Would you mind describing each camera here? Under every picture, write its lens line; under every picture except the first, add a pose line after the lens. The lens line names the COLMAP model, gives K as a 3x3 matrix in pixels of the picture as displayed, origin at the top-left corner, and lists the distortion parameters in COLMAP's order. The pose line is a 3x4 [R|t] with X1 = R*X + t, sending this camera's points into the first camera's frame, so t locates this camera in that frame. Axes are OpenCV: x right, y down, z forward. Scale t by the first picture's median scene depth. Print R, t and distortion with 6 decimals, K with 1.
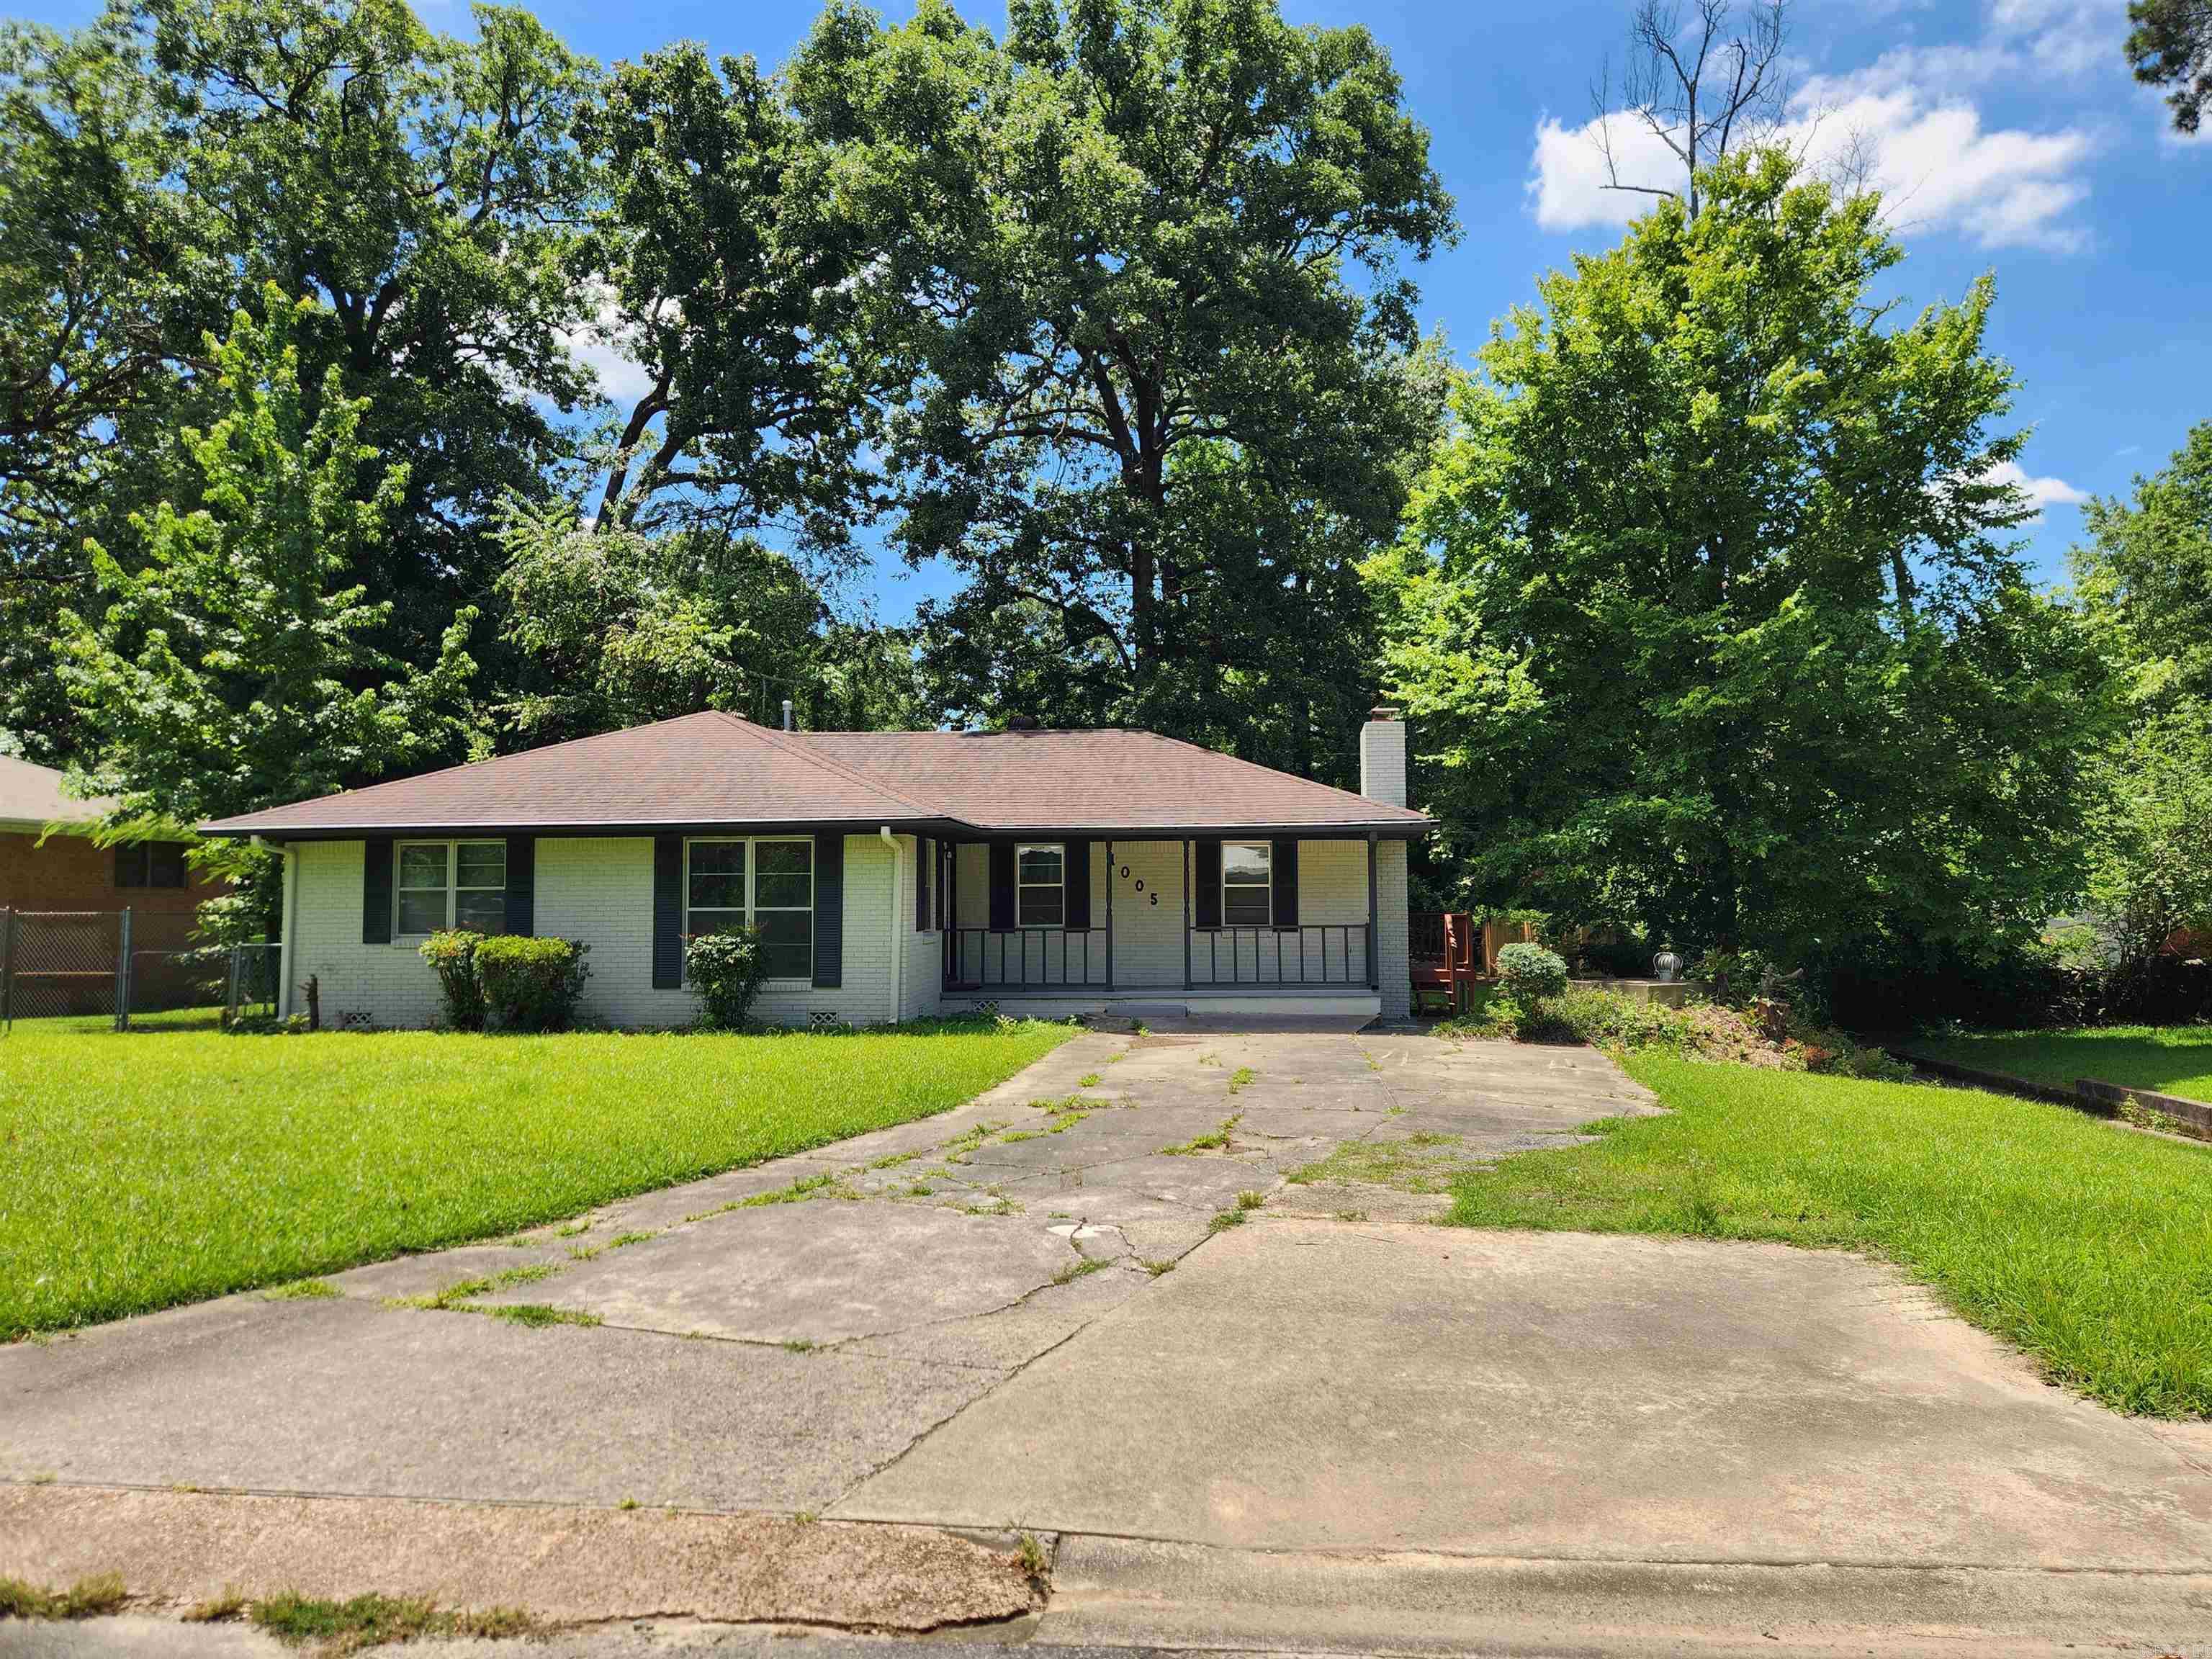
lens RADIAL K [[1476.9, 0, 1106.7], [0, 1476.9, 830.3], [0, 0, 1]] dist [0.051288, -0.033170]
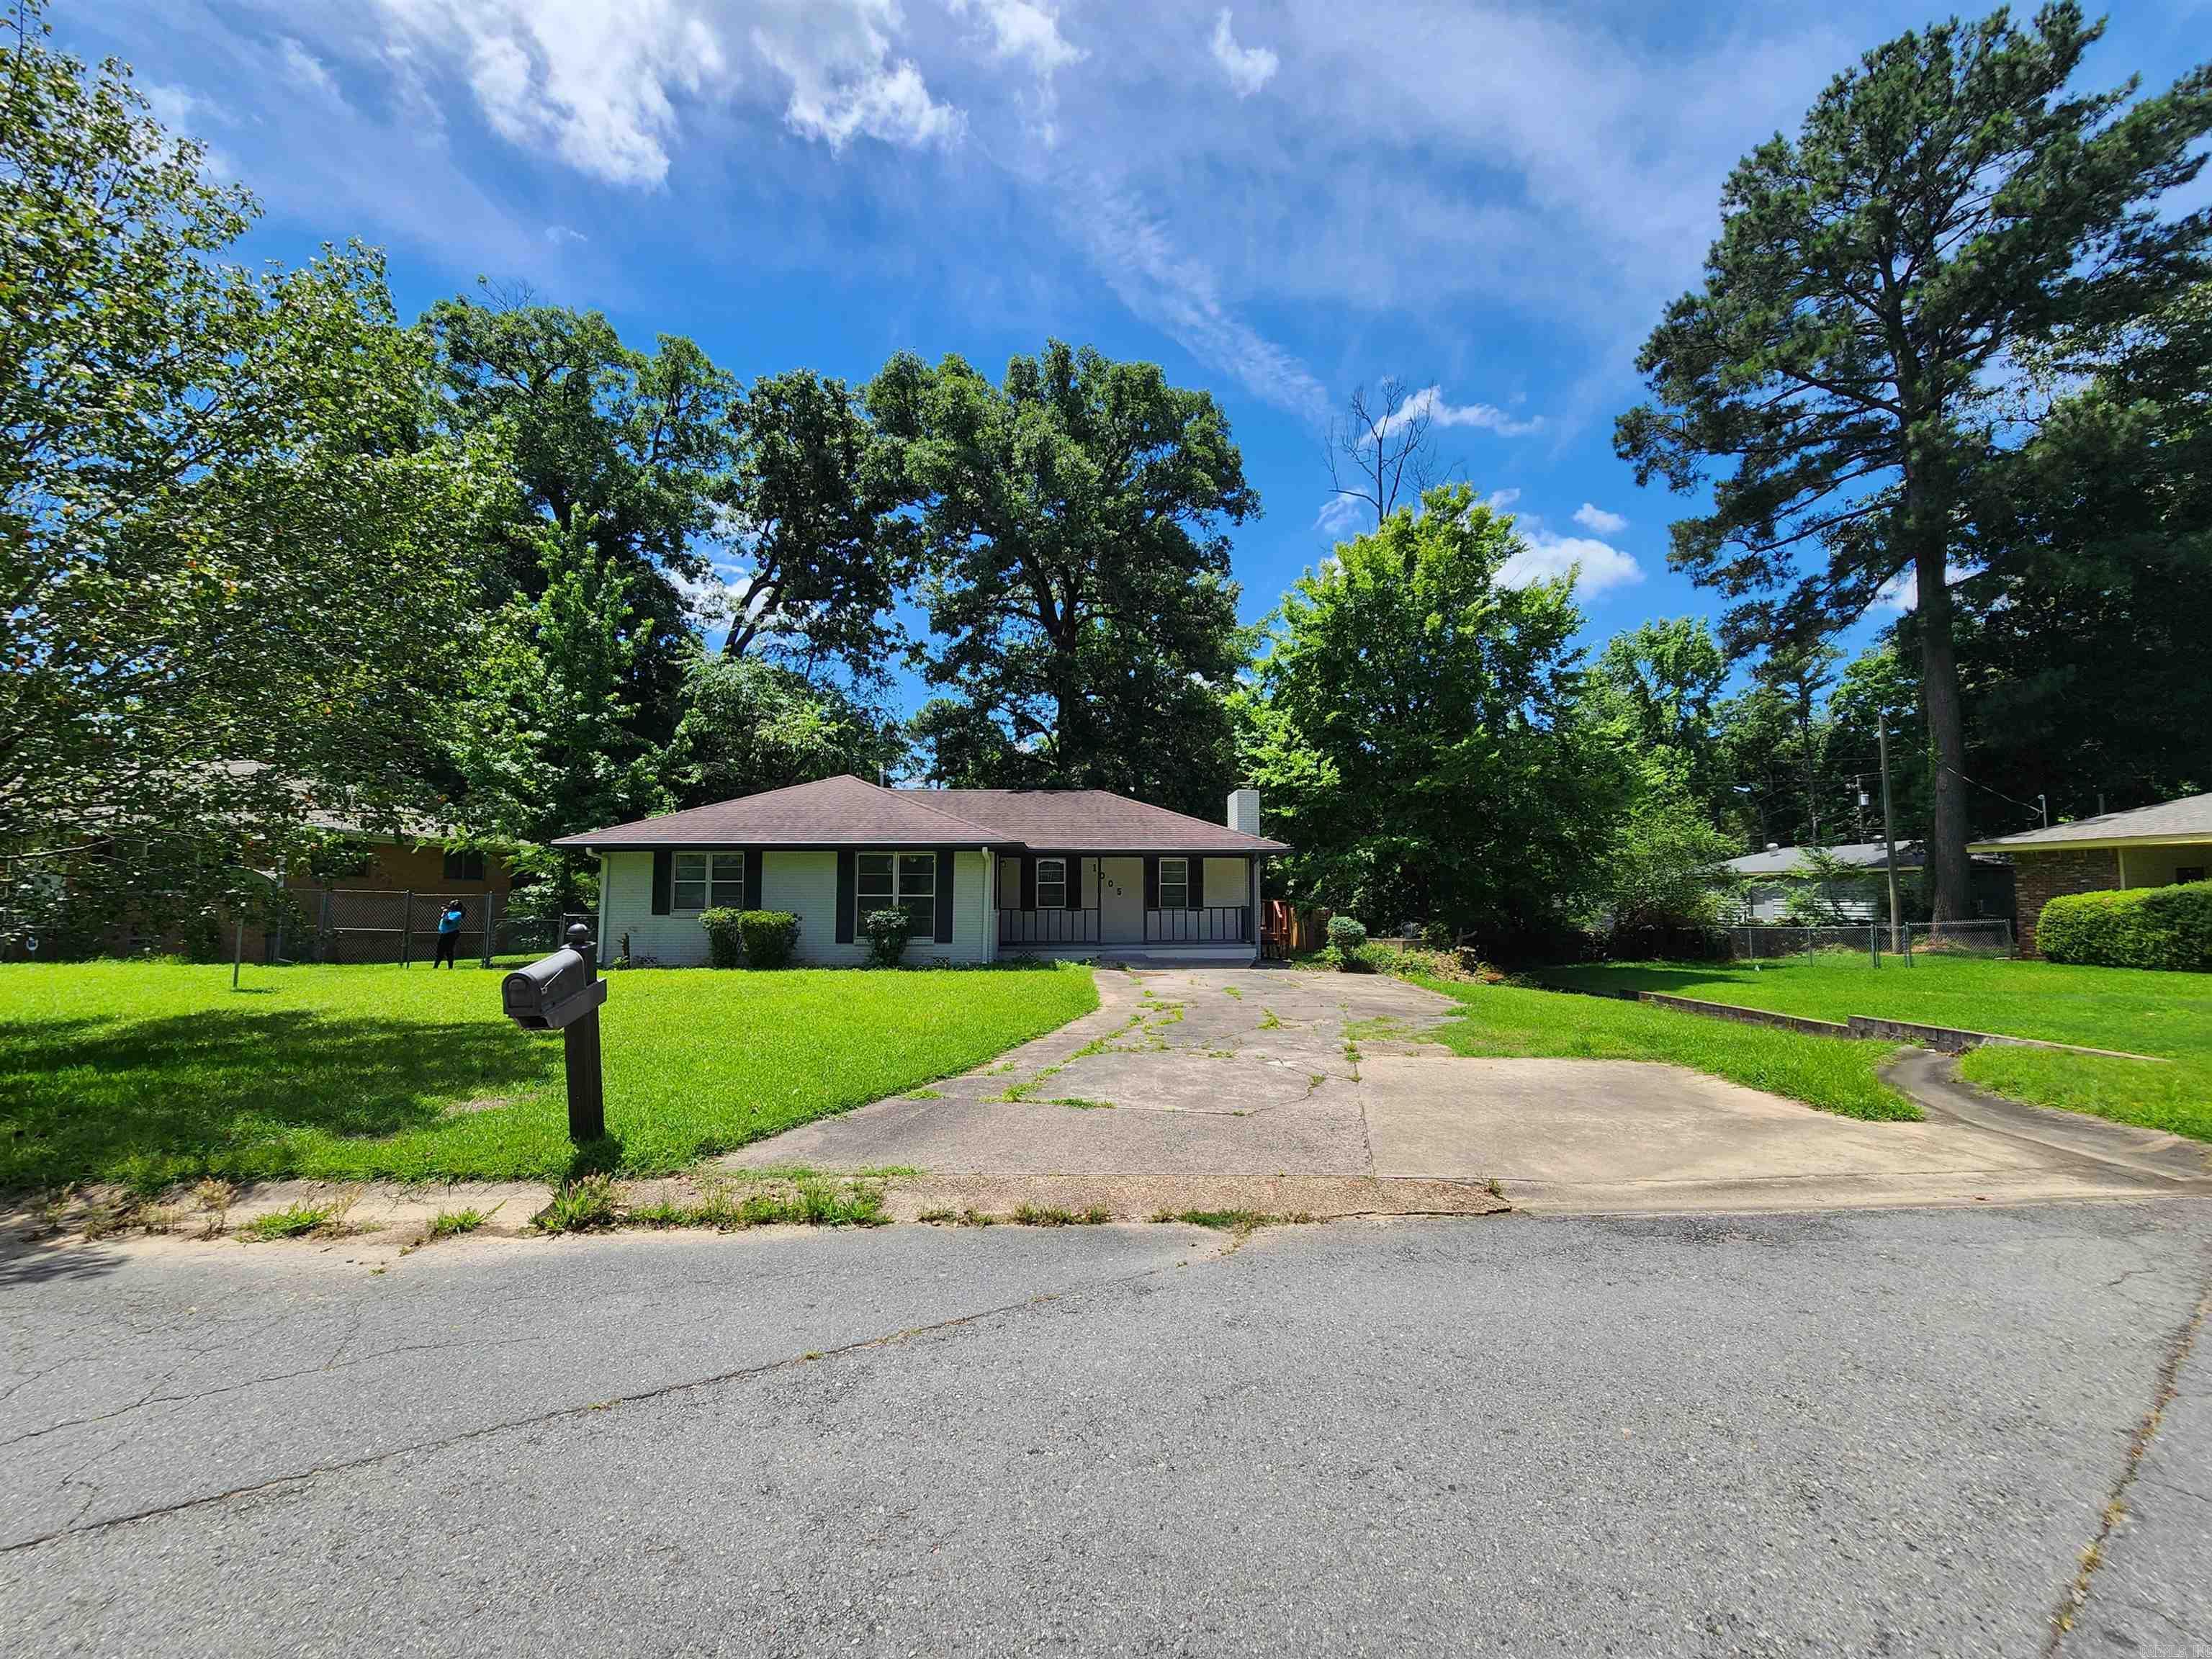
lens RADIAL K [[905.4, 0, 1108.6], [0, 905.4, 831.6], [0, 0, 1]] dist [-0.001366, 0.000432]
pose [[0.991228, 0.014575, 0.131356, -0.112280], [-0.011774, 0.999687, -0.022073, 0.001073], [-0.131636, 0.020333, 0.991090, -0.033946]]
